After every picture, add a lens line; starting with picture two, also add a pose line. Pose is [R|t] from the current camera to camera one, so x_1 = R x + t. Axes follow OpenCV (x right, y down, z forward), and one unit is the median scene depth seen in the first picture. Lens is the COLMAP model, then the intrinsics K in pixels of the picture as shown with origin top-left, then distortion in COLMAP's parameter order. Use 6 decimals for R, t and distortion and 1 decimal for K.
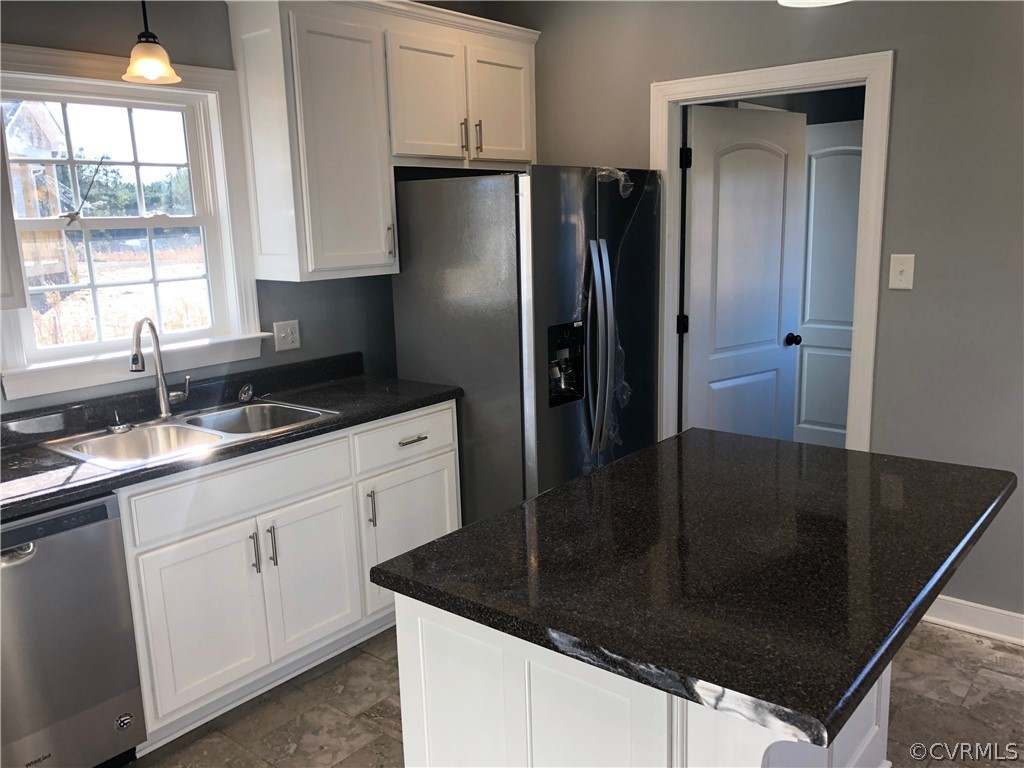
lens RADIAL K [[854.0, 0, 520.9], [0, 854.0, 380.3], [0, 0, 1]] dist [0.078347, -0.103929]
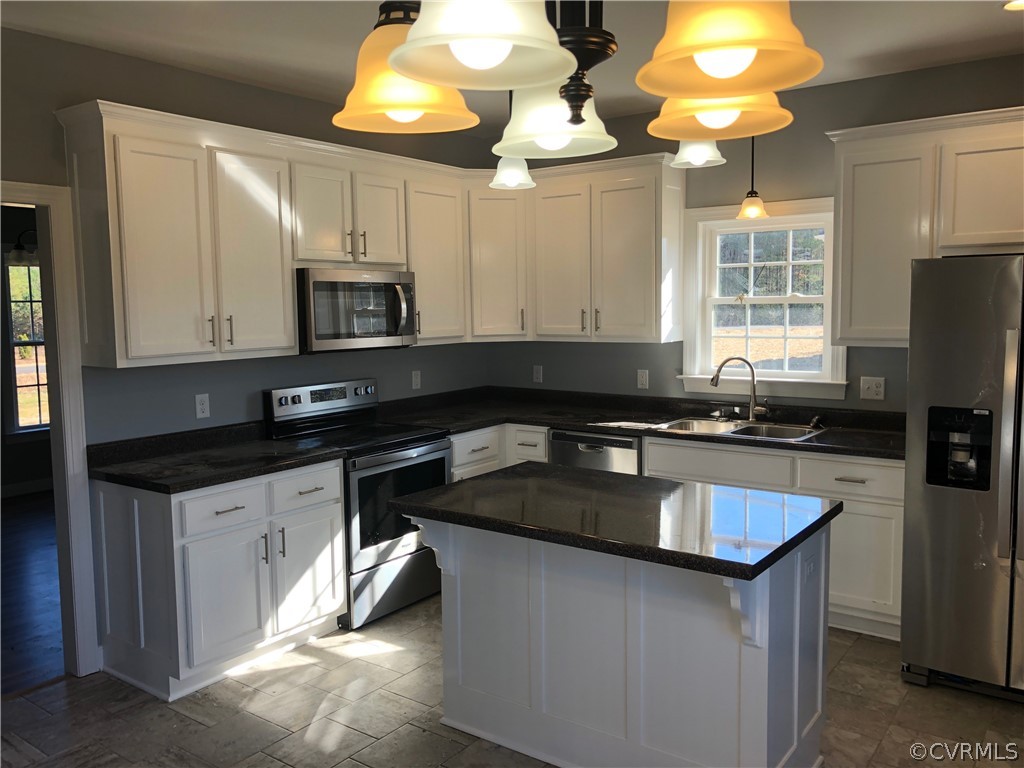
lens RADIAL K [[854.0, 0, 520.9], [0, 854.0, 380.3], [0, 0, 1]] dist [0.078347, -0.103929]
pose [[0.041325, 0.120034, -0.991909, 1.017376], [-0.178707, 0.977637, 0.110862, -0.116700], [0.983034, 0.172680, 0.061851, 0.414882]]
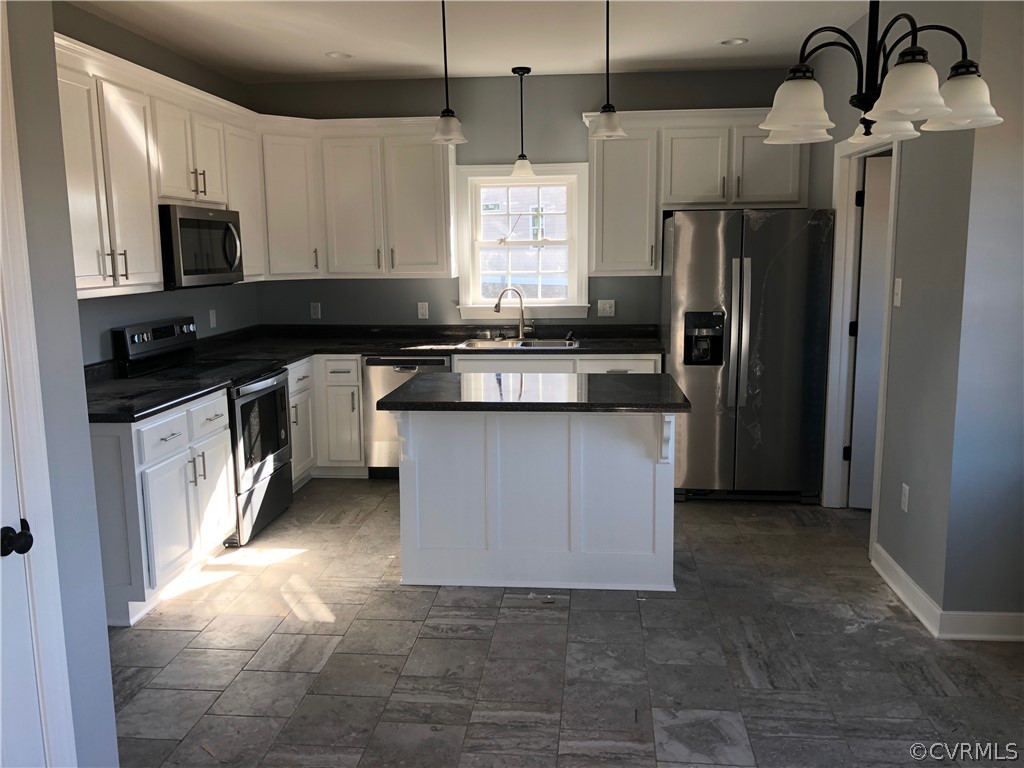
lens RADIAL K [[854.0, 0, 520.9], [0, 854.0, 380.3], [0, 0, 1]] dist [0.078347, -0.103929]
pose [[0.552674, 0.148368, -0.820084, 1.117326], [-0.163780, 0.984173, 0.067679, 0.002957], [0.817146, 0.096909, 0.568226, -0.121960]]
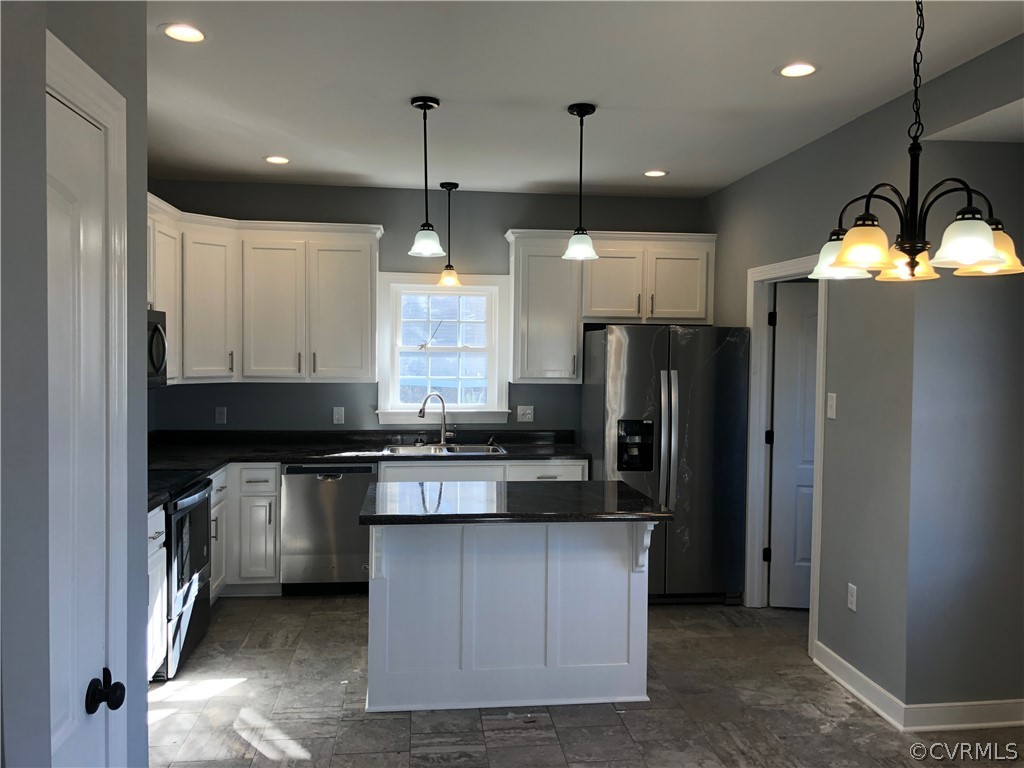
lens RADIAL K [[854.0, 0, 520.9], [0, 854.0, 380.3], [0, 0, 1]] dist [0.078347, -0.103929]
pose [[0.712144, 0.062024, -0.699288, 0.988305], [-0.165106, 0.982948, -0.080957, 0.024285], [0.682342, 0.173110, 0.710241, -0.288649]]
